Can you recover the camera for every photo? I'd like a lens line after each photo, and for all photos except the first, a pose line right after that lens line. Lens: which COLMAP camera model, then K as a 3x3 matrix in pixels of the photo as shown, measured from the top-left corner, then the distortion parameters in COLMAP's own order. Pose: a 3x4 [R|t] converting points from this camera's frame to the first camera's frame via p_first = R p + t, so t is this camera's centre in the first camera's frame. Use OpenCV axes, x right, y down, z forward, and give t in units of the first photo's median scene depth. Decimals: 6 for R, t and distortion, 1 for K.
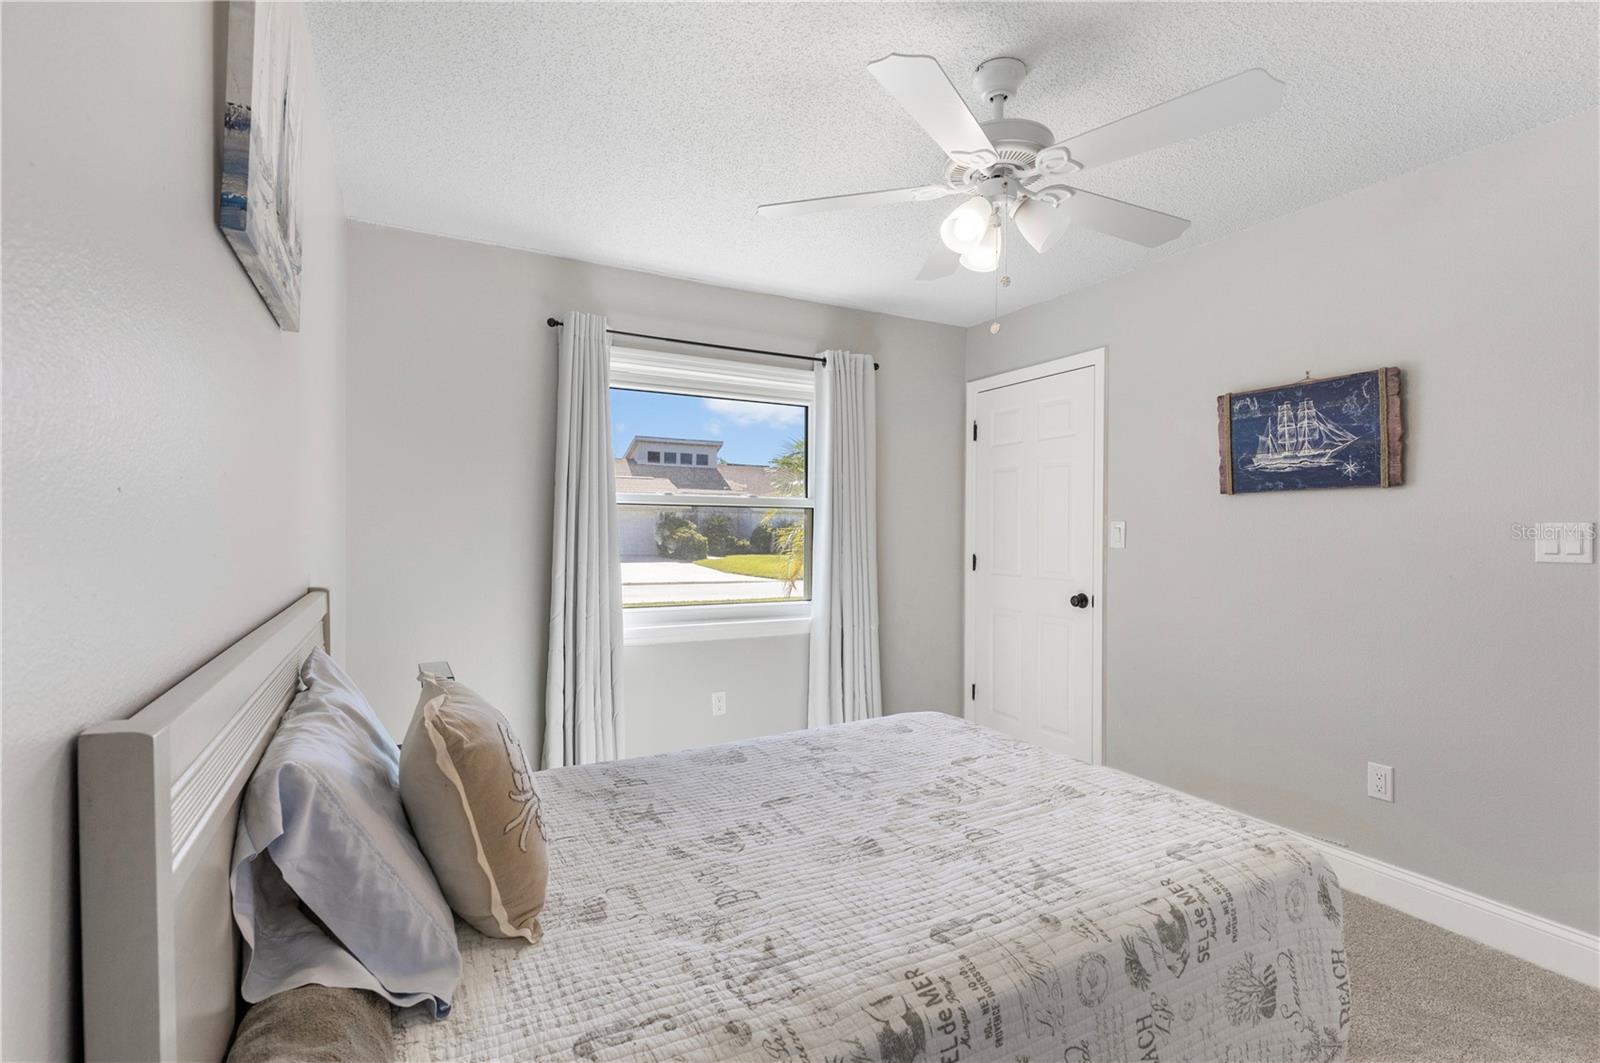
lens RADIAL K [[744.5, 0, 794.2], [0, 744.5, 529.6], [0, 0, 1]] dist [-0.000432, -0.000494]
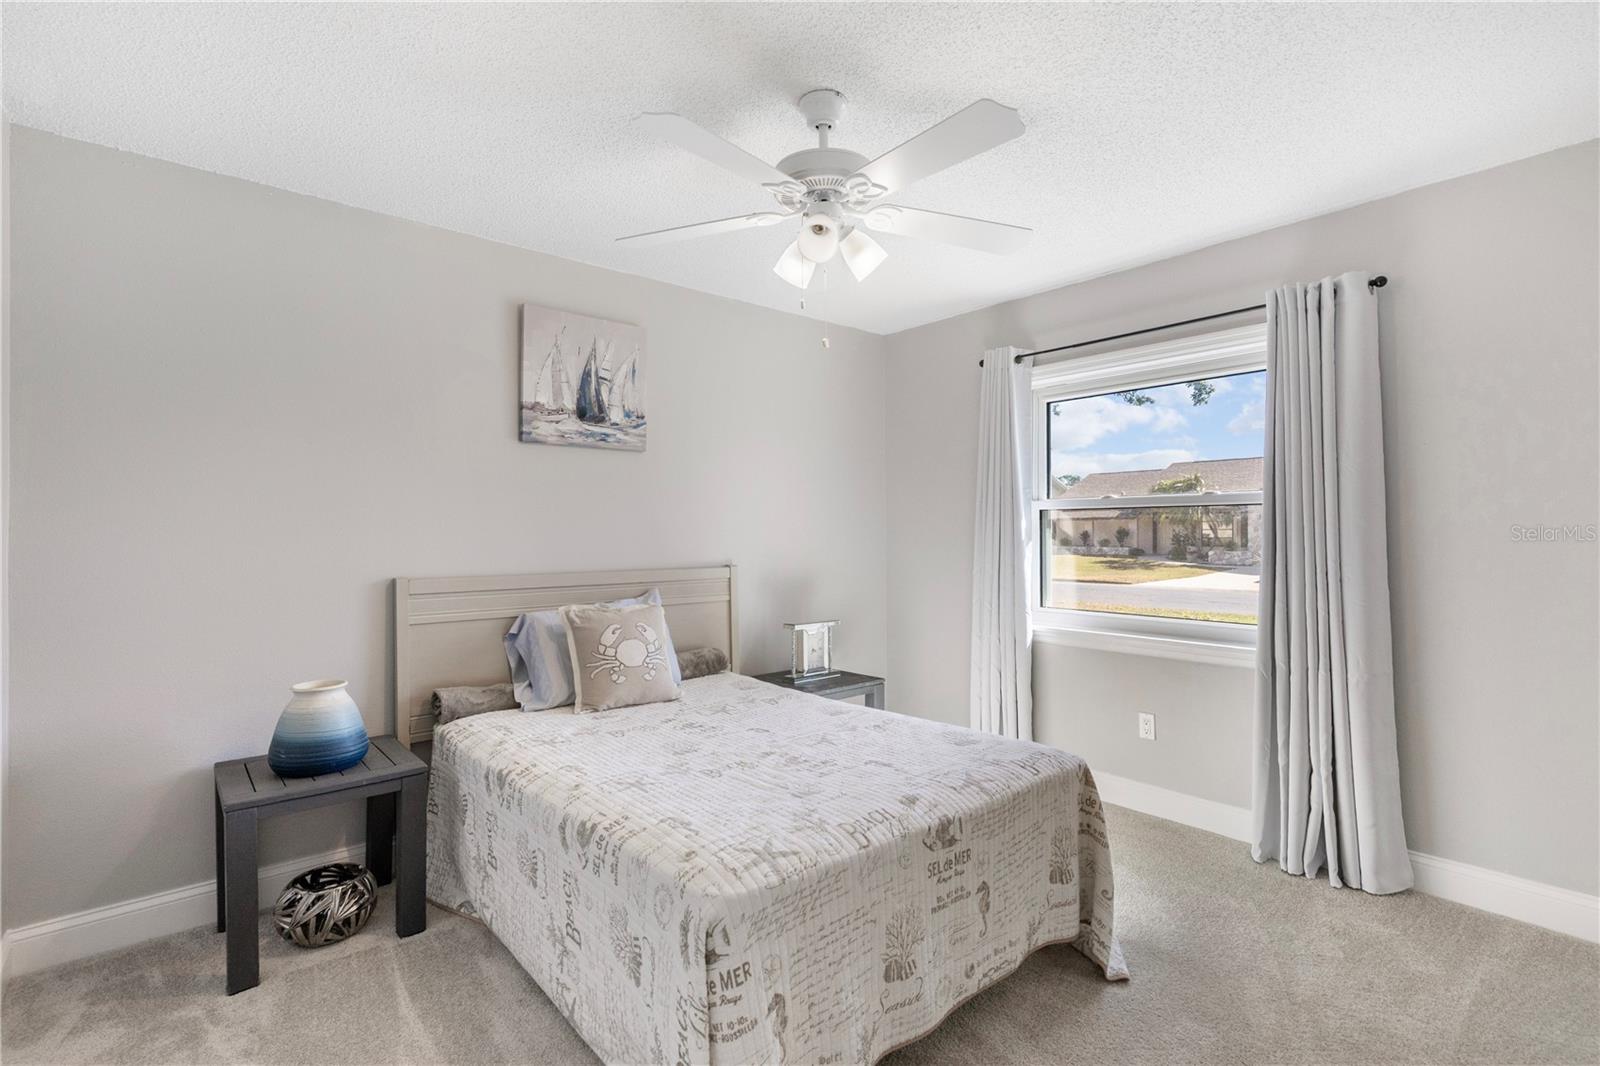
lens RADIAL K [[735.2, 0, 794.9], [0, 735.2, 529.8], [0, 0, 1]] dist [0.005663, -0.000238]
pose [[0.221127, -0.011112, -0.975182, 0.947738], [0.004576, 0.999936, -0.010356, 0.003590], [0.975234, -0.002172, 0.221164, 0.538382]]
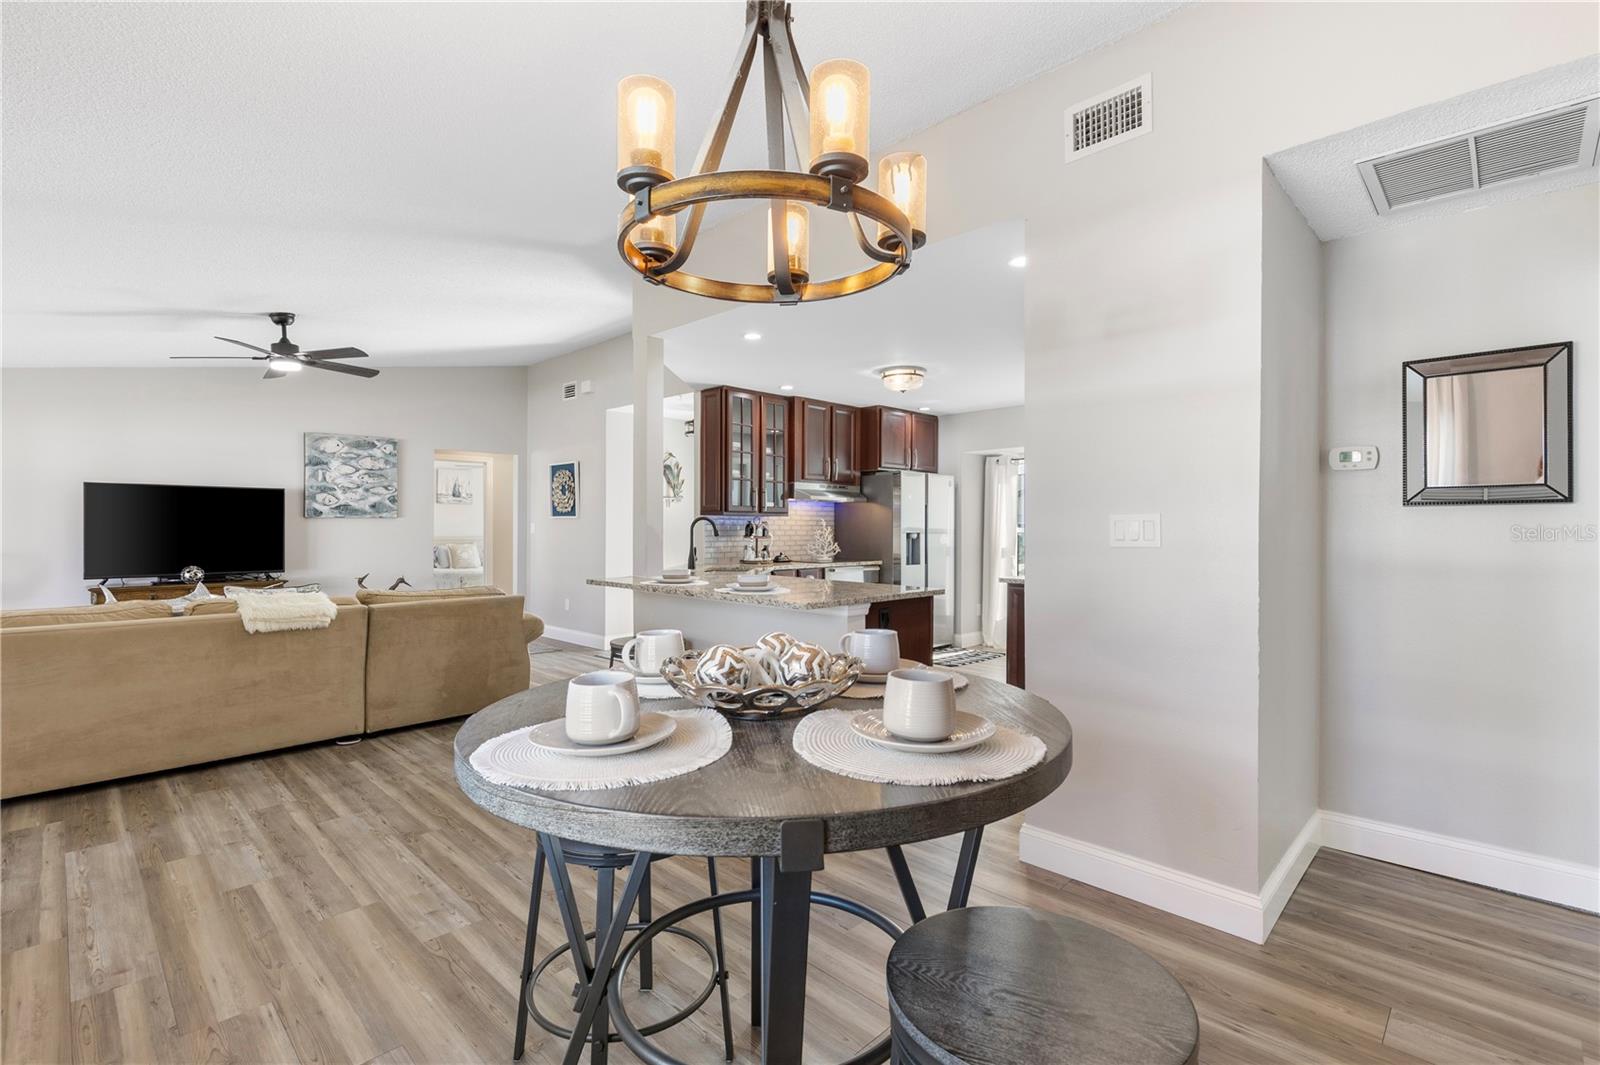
lens RADIAL K [[729.5, 0, 795.7], [0, 729.5, 527.8], [0, 0, 1]] dist [0.002565, 0.000102]
pose [[0.310925, -0.003191, -0.950429, 4.814577], [-0.004582, 0.999978, -0.004857, 0.016129], [0.950423, 0.005865, 0.310903, 1.094779]]
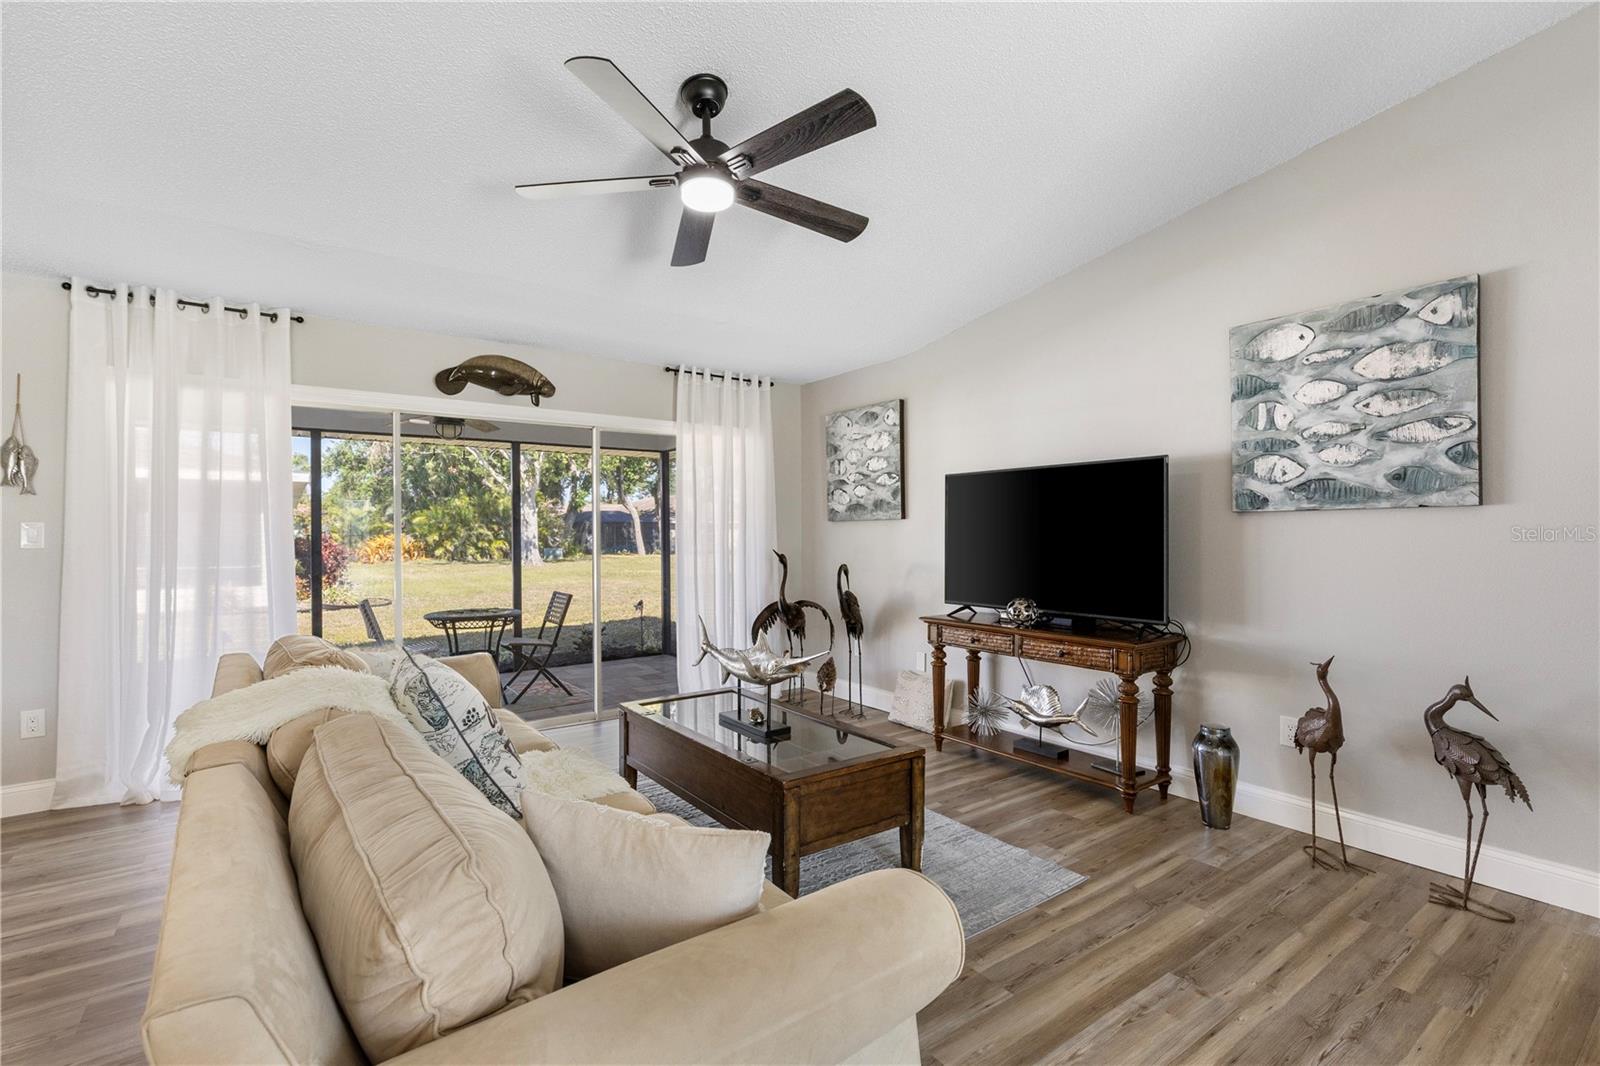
lens RADIAL K [[724.2, 0, 794.6], [0, 724.2, 534.0], [0, 0, 1]] dist [0.003196, -0.000663]
pose [[-0.988976, 0.000786, -0.148071, 2.586547], [-0.000029, 0.999985, 0.005498, 0.002891], [0.148073, 0.005442, -0.988961, 1.326394]]
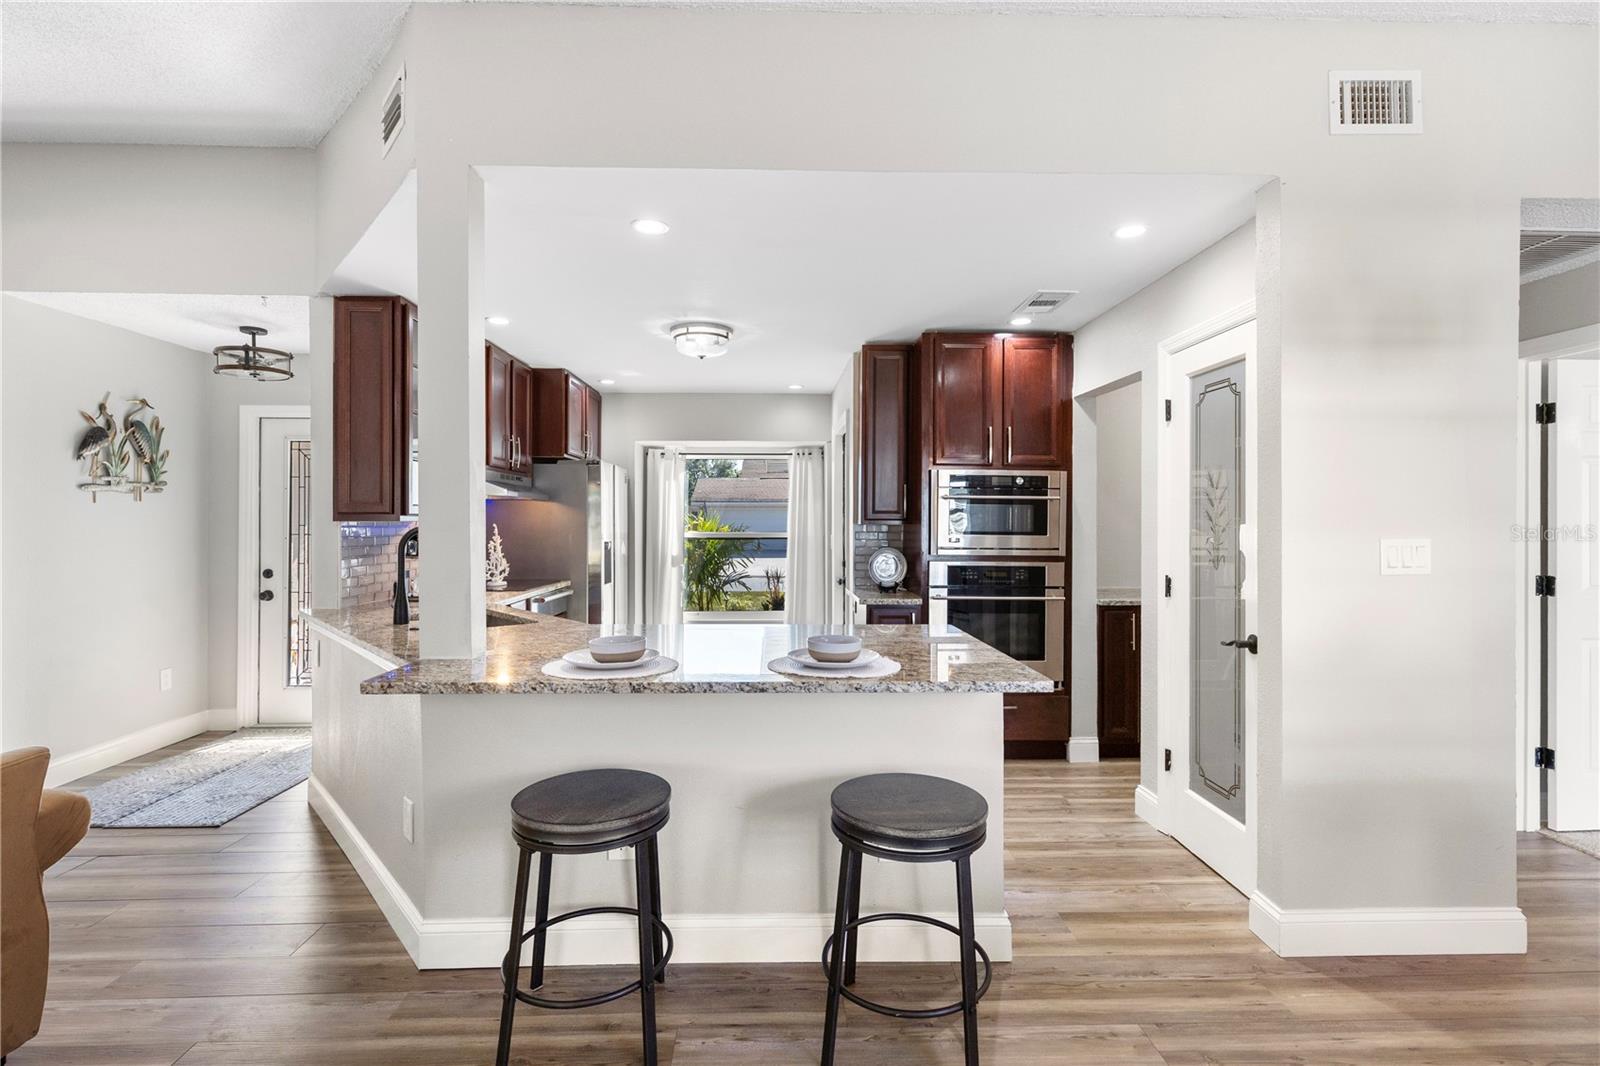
lens RADIAL K [[739.6, 0, 796.1], [0, 739.6, 518.9], [0, 0, 1]] dist [0.005376, -0.000260]
pose [[0.902329, -0.005788, -0.431009, 3.754439], [0.002547, 0.999964, -0.008096, -0.027265], [0.431041, 0.006208, 0.902311, 0.674758]]
